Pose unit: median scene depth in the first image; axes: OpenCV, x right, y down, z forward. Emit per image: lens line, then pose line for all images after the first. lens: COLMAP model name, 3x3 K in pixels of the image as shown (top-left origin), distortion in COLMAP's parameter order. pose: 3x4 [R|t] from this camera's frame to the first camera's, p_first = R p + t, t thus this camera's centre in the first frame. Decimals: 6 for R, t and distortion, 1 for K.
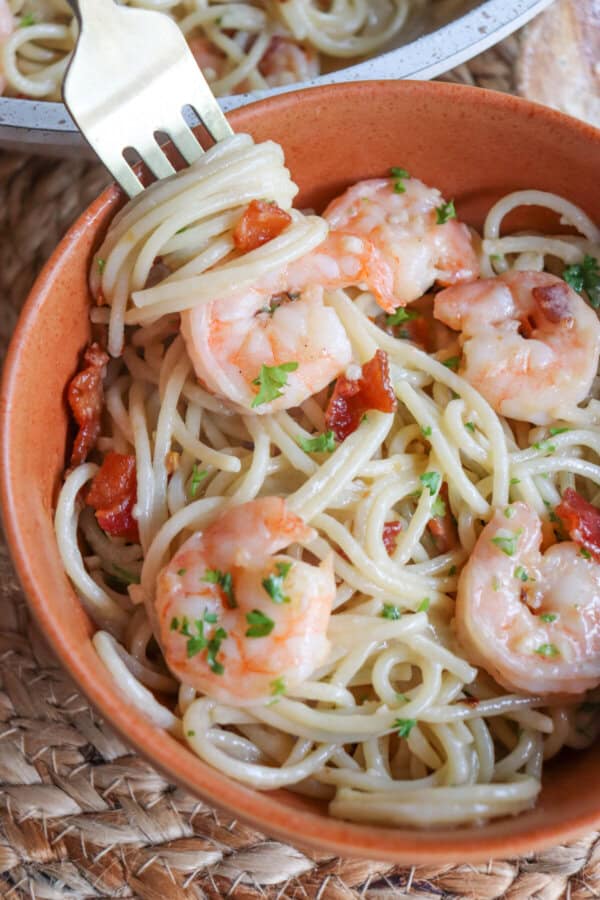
lens RADIAL K [[1277.9, 0, 300.0], [0, 1277.9, 450.0], [0, 0, 1]] dist [0.002045, 0.074968]
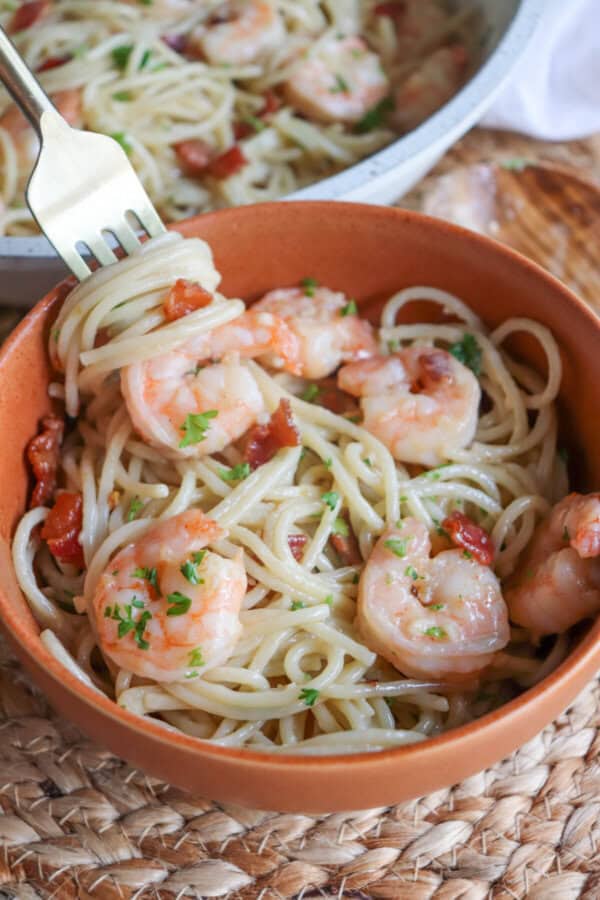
lens RADIAL K [[1277.9, 0, 300.0], [0, 1277.9, 450.0], [0, 0, 1]] dist [0.002045, 0.074968]
pose [[0.998551, -0.046454, -0.027158, 0.105198], [0.038190, 0.967357, -0.250523, 0.266423], [0.037909, 0.249123, 0.967730, -0.144411]]
